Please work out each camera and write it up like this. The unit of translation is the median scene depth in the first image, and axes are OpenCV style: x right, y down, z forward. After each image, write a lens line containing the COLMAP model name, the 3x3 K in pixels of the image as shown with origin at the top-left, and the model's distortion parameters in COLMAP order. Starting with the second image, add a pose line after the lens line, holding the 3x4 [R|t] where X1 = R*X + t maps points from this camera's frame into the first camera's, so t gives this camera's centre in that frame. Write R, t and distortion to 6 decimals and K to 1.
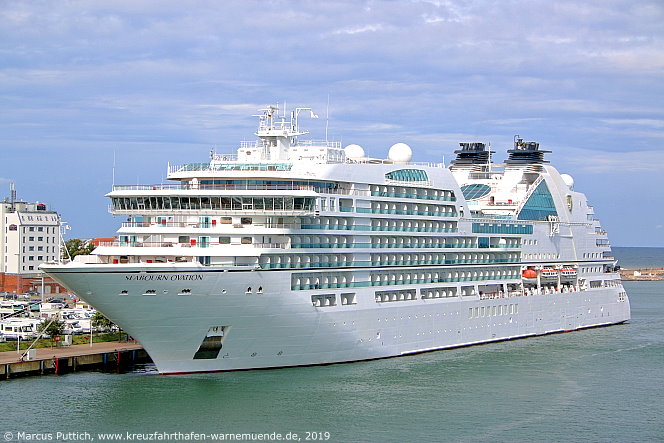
lens RADIAL K [[1598.3, 0, 332.0], [0, 1598.3, 221.5], [0, 0, 1]] dist [-0.002944, 0.189168]
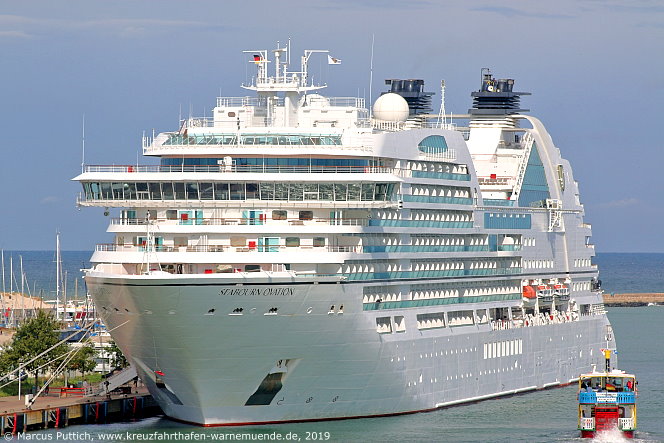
lens RADIAL K [[4529.4, 0, 332.0], [0, 4529.4, 221.5], [0, 0, 1]] dist [-0.060812, -20.932825]
pose [[0.969530, -0.006401, 0.244888, -0.525683], [0.004336, 0.999950, 0.008972, -0.015438], [-0.244933, -0.007637, 0.969510, -0.964577]]
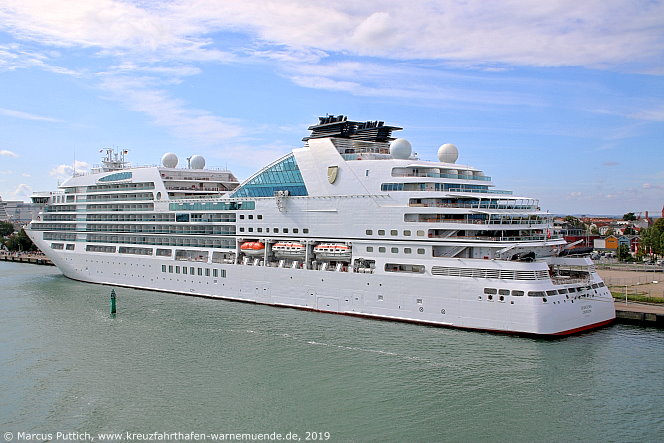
lens RADIAL K [[744.1, 0, 331.0], [0, 744.1, 269.4], [0, 0, 1]] dist [-0.056932, 0.020443]
pose [[-0.278960, 0.054474, -0.958757, 0.814094], [0.003718, 0.998444, 0.055647, 0.027574], [0.960296, 0.011958, -0.278728, 1.612291]]
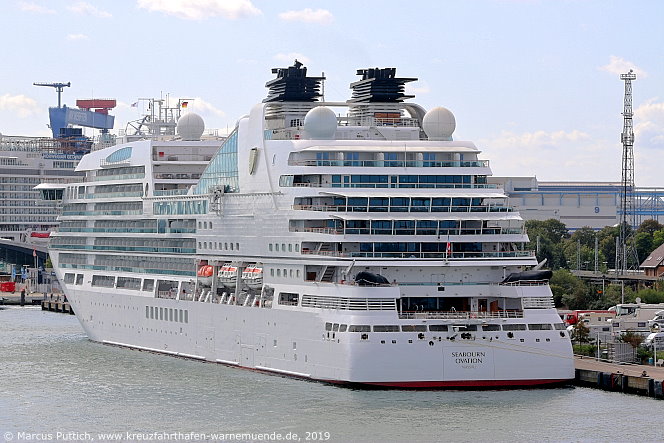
lens RADIAL K [[3091.1, 0, 332.0], [0, 3091.1, 221.5], [0, 0, 1]] dist [0.063379, 0.105069]
pose [[-0.724911, -0.015884, -0.688659, 1.363632], [-0.005374, 0.999834, -0.017404, 0.046280], [0.688821, -0.008916, -0.724876, 2.714780]]
